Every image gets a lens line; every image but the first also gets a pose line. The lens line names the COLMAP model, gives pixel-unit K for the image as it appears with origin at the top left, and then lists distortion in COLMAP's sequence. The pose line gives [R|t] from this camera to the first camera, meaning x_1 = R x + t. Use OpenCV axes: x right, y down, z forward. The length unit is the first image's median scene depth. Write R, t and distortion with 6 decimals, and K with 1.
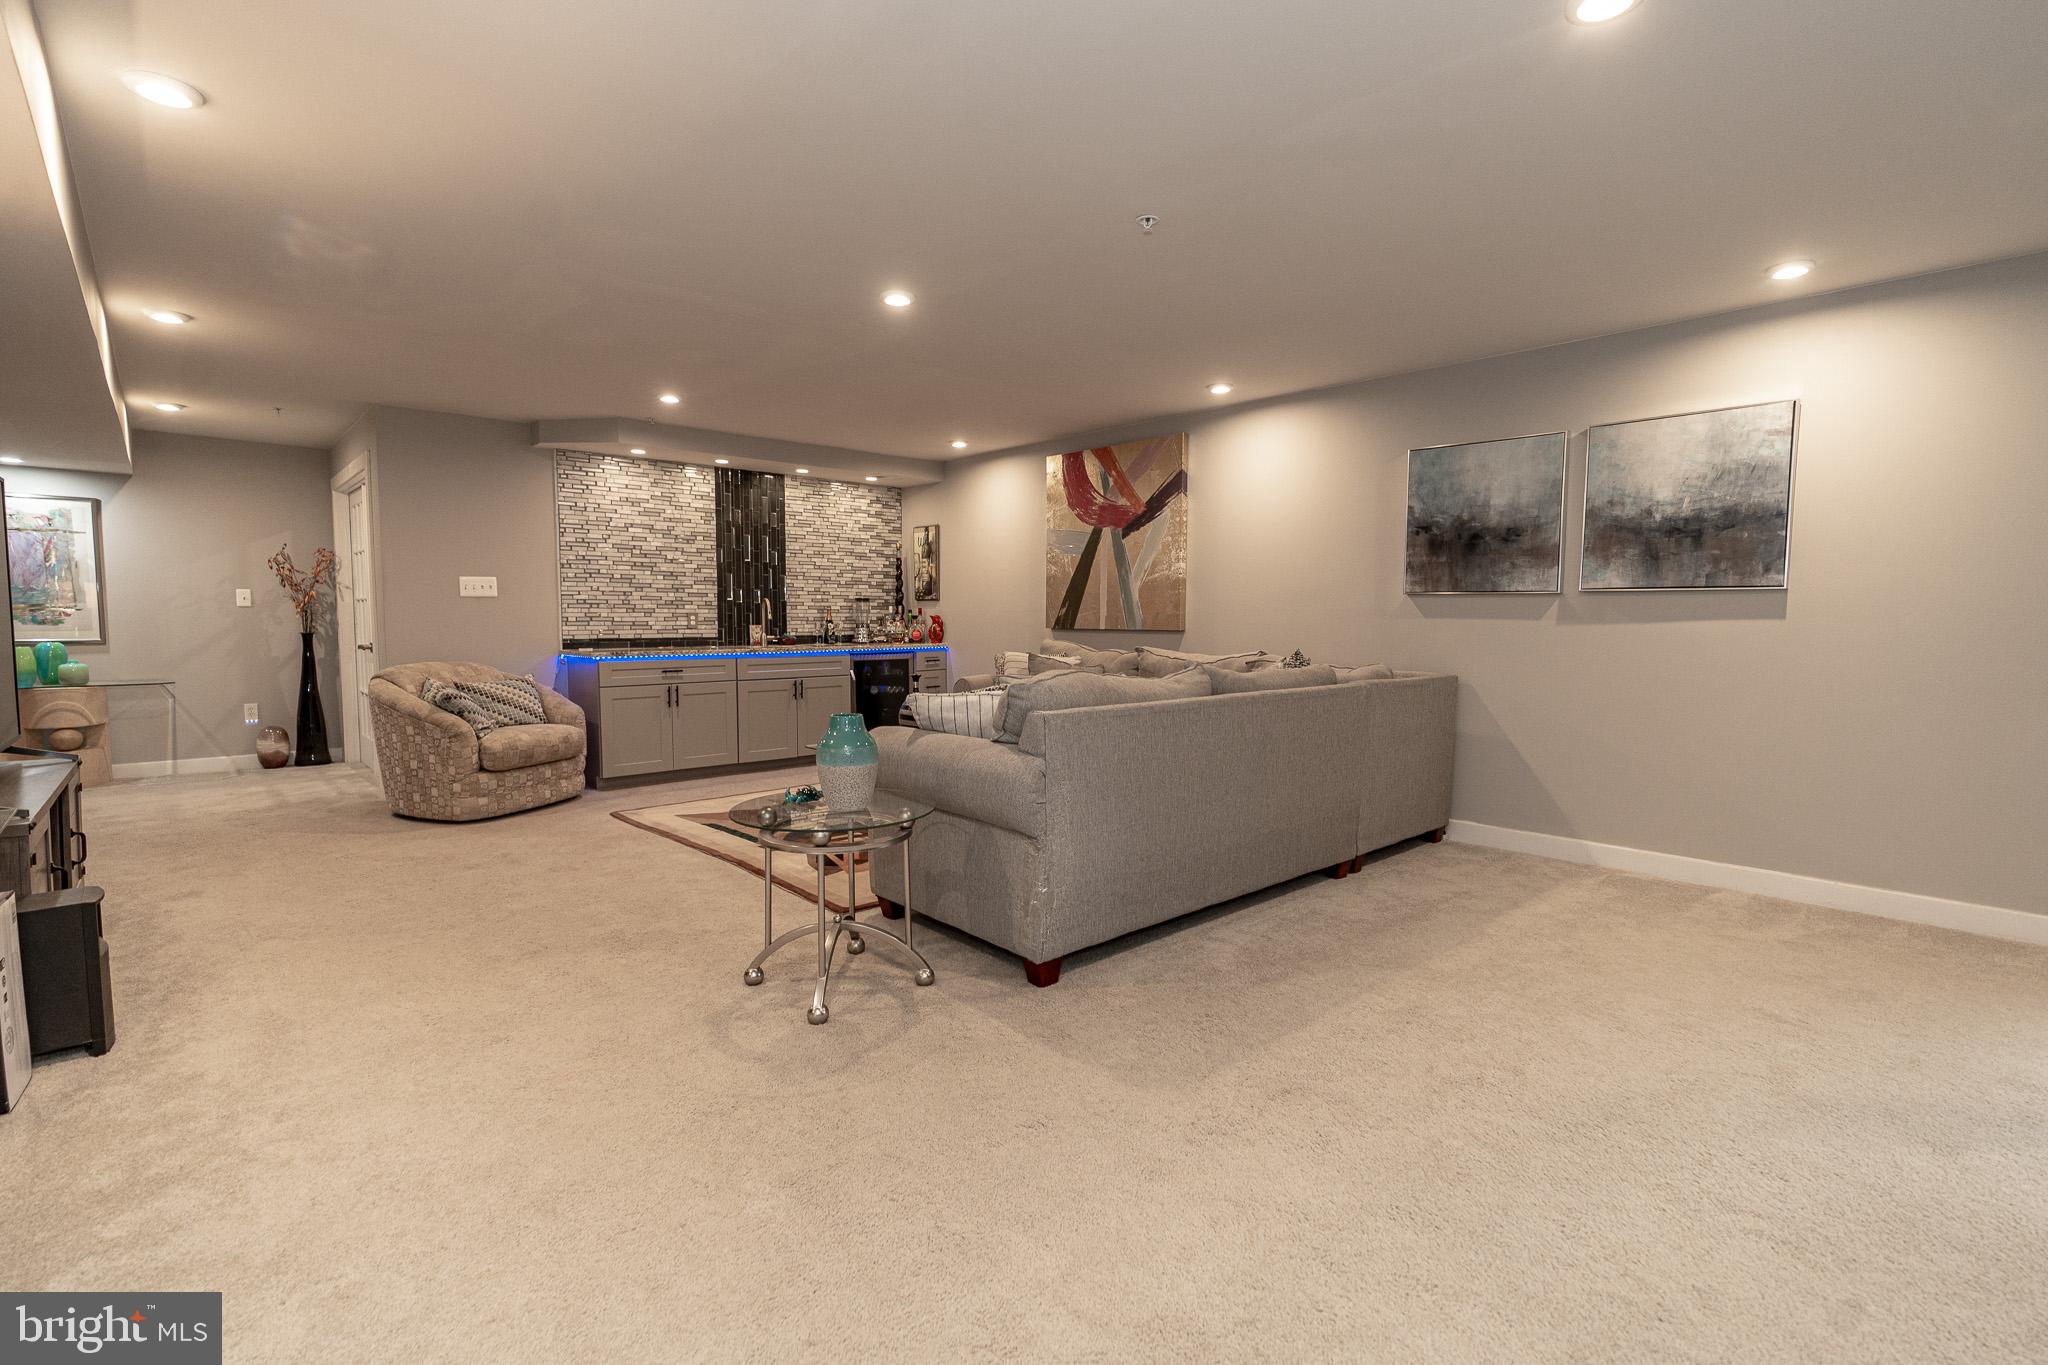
lens RADIAL K [[926.3, 0, 1018.0], [0, 926.3, 675.6], [0, 0, 1]] dist [-0.007858, 0.004959]
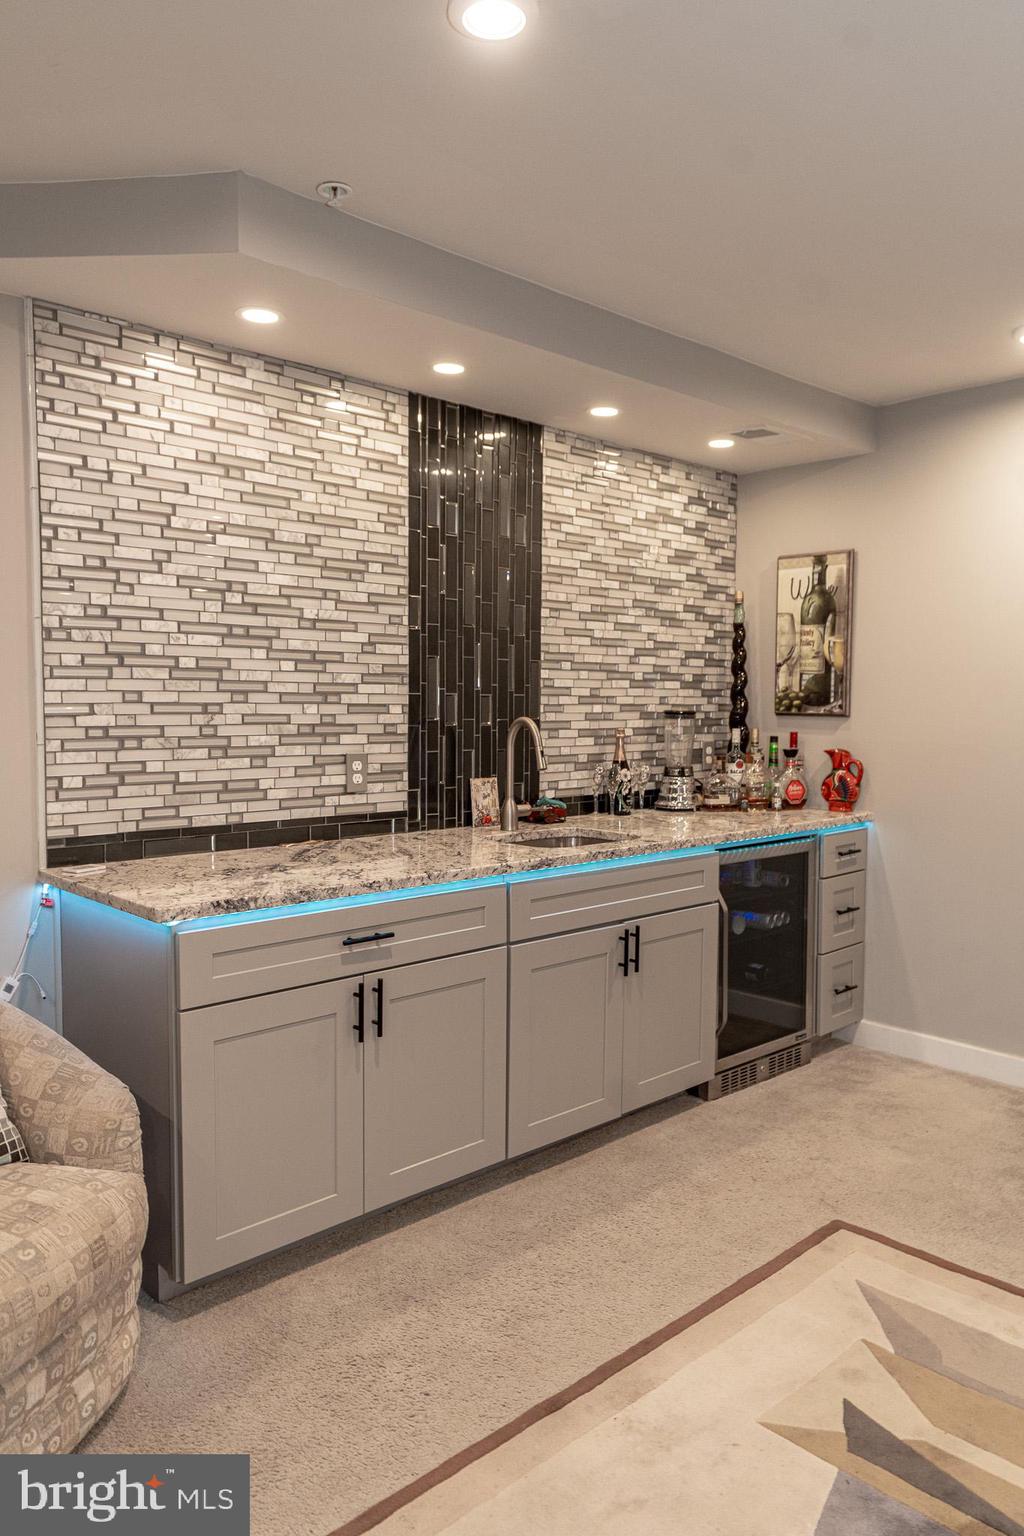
lens RADIAL K [[1093.2, 0, 511.8], [0, 1093.2, 771.7], [0, 0, 1]] dist [0.009039, 0.001433]
pose [[0.999914, 0.006170, 0.011604, -0.302793], [-0.006193, 0.999979, 0.002002, -0.064064], [-0.011591, -0.002073, 0.999931, 0.547890]]
